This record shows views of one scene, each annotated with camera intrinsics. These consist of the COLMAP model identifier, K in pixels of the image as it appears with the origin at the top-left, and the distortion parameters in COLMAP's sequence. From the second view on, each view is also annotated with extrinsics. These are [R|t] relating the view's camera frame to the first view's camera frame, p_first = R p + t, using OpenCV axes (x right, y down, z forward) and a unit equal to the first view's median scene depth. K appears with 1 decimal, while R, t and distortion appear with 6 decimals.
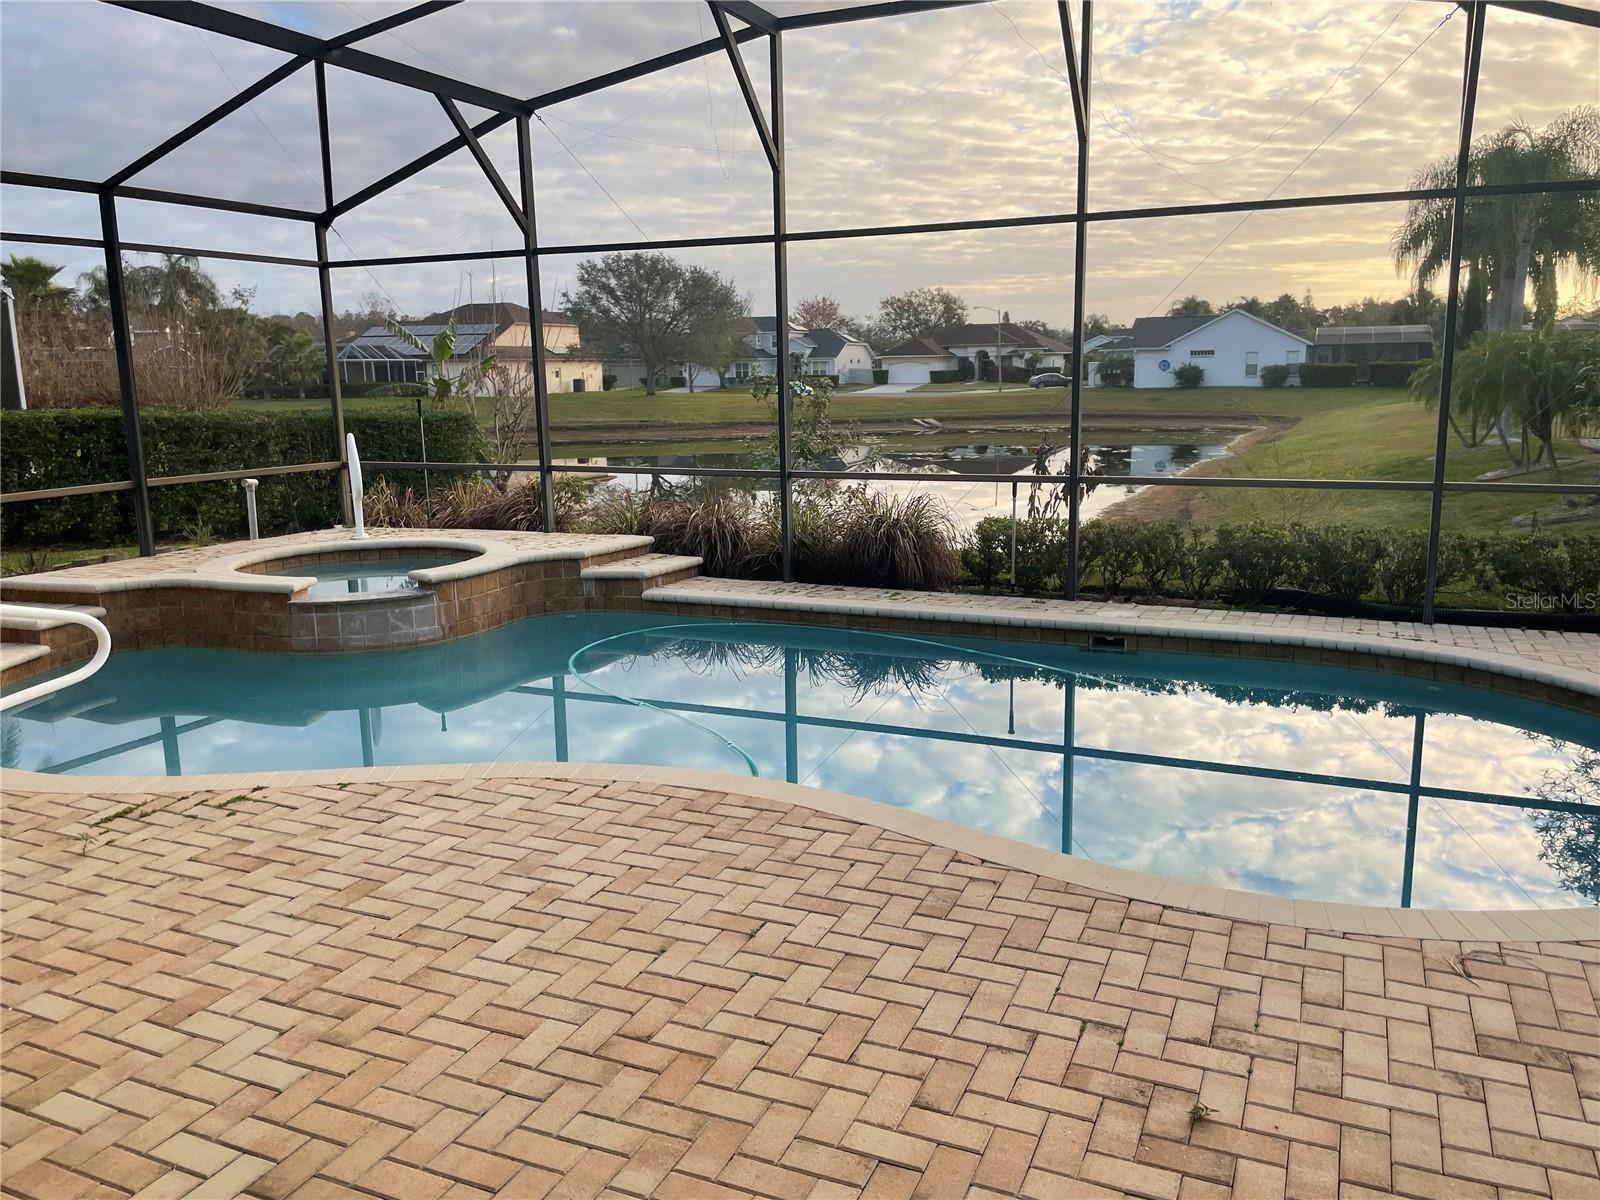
lens RADIAL K [[1218.2, 0, 800.3], [0, 1218.2, 603.4], [0, 0, 1]] dist [-0.000026, -0.074751]
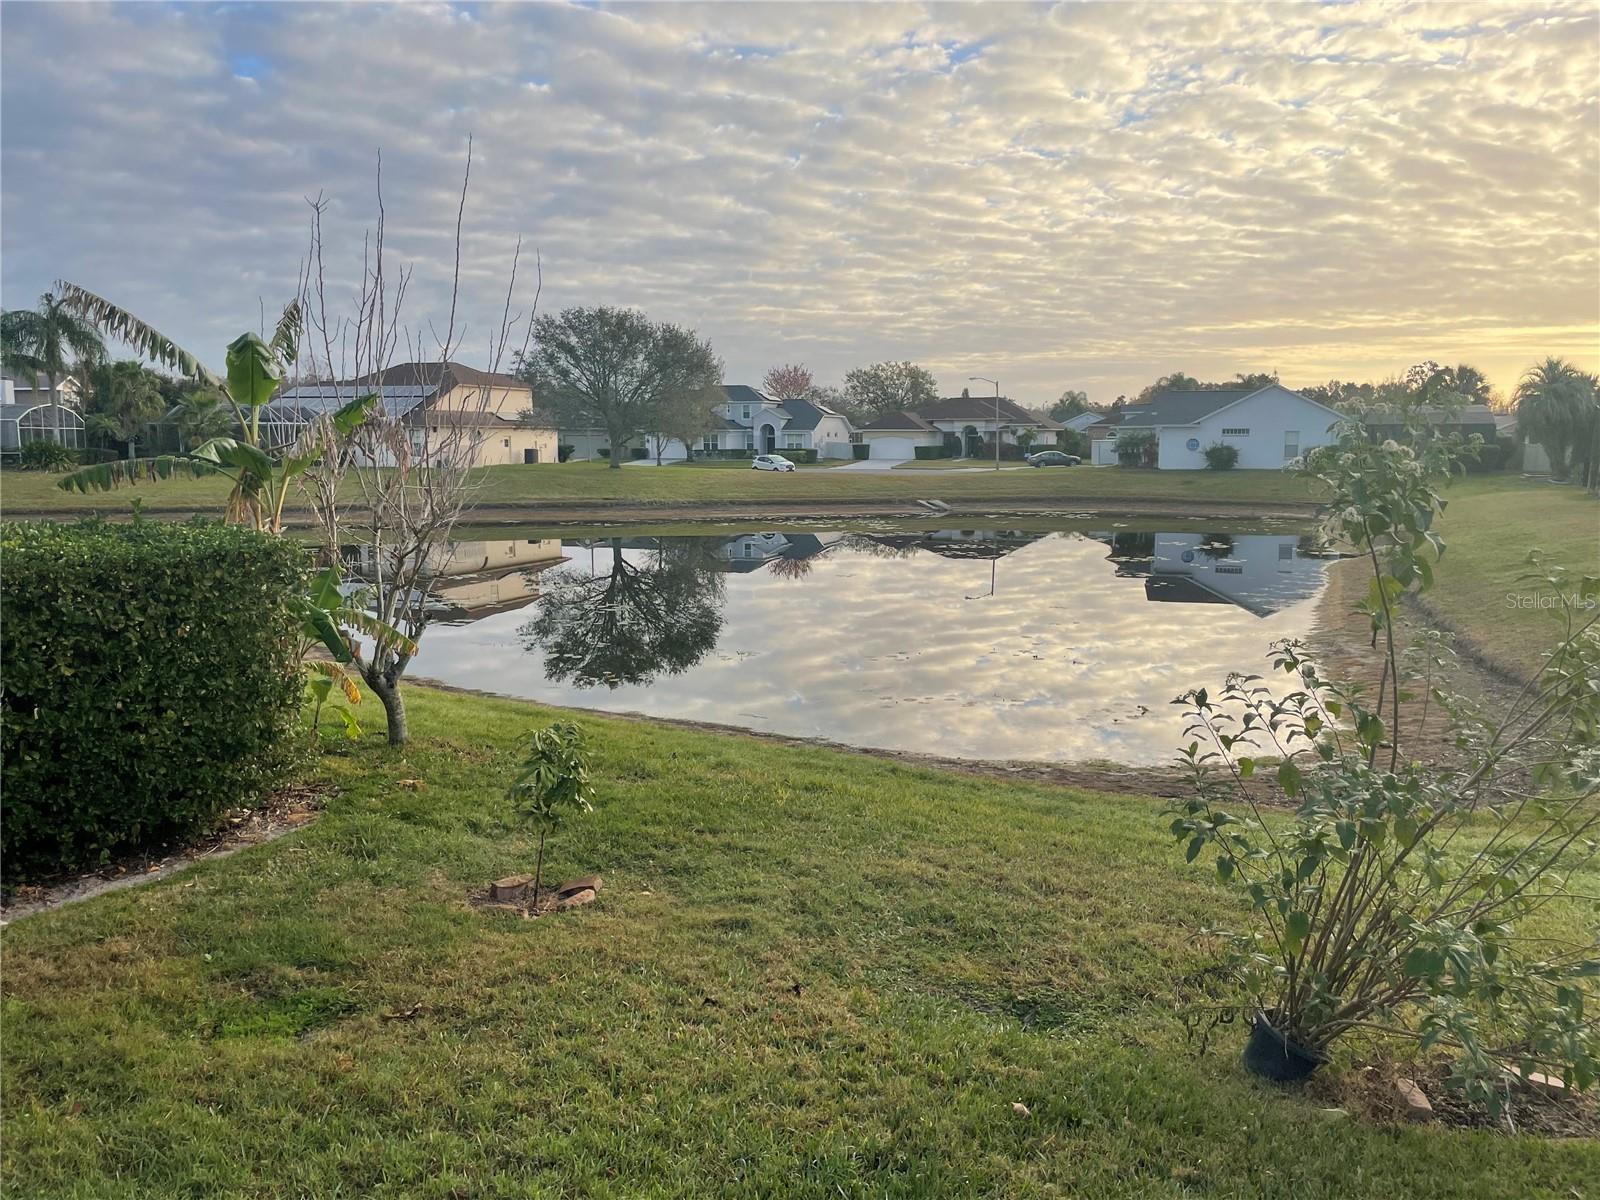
lens RADIAL K [[1211.3, 0, 837.8], [0, 1211.3, 595.6], [0, 0, 1]] dist [-0.036151, -0.049014]
pose [[0.997147, 0.007196, 0.075140, -0.020352], [-0.002322, 0.997898, -0.064761, -0.017847], [-0.075448, 0.064401, 0.995068, 0.096701]]
